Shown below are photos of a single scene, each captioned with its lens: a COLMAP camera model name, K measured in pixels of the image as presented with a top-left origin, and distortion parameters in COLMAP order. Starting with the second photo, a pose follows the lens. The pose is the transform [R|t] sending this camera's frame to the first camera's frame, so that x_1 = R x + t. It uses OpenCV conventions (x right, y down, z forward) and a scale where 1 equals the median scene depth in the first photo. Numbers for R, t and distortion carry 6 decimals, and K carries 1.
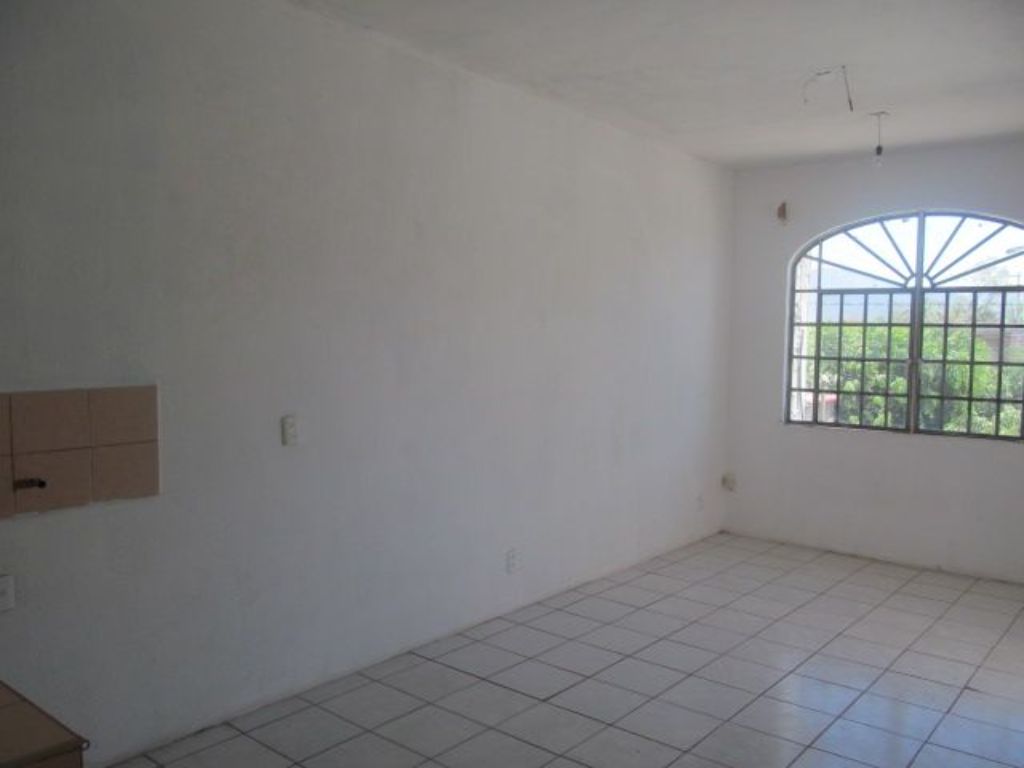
lens RADIAL K [[862.1, 0, 512.0], [0, 862.1, 384.0], [0, 0, 1]] dist [-0.004116, -0.002799]
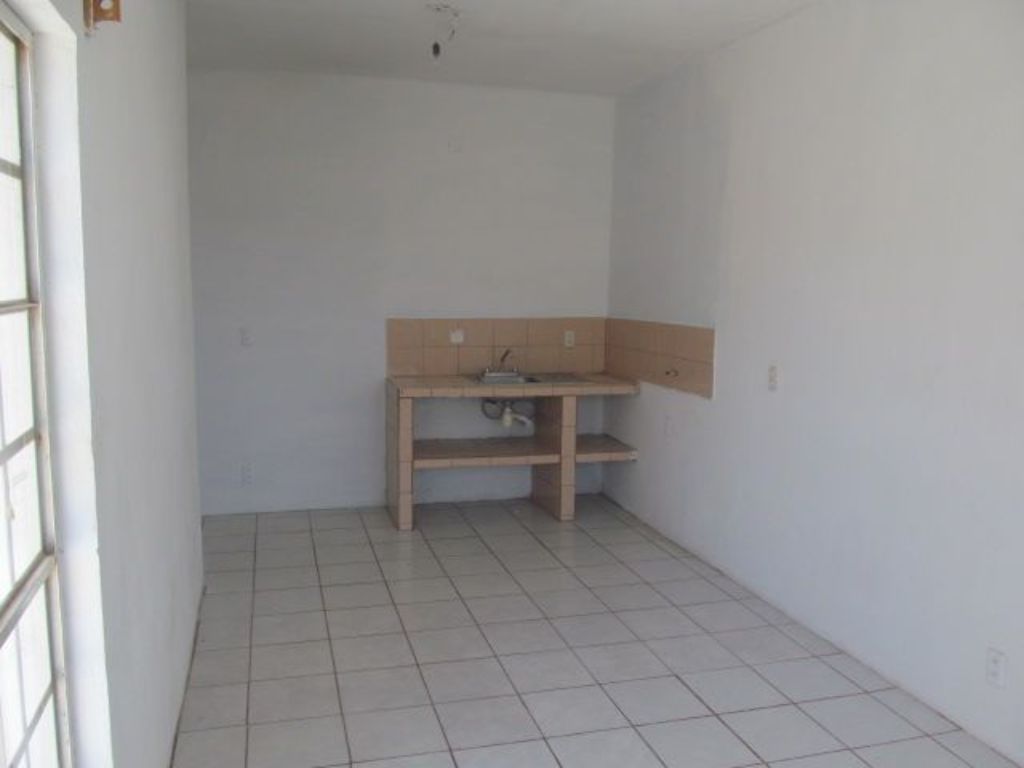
lens RADIAL K [[862.1, 0, 512.0], [0, 862.1, 384.0], [0, 0, 1]] dist [-0.004116, -0.002799]
pose [[-0.569845, 0.076606, -0.818173, 1.062696], [-0.074989, 0.986643, 0.144609, -0.096727], [0.818323, 0.143758, -0.556489, 1.565091]]
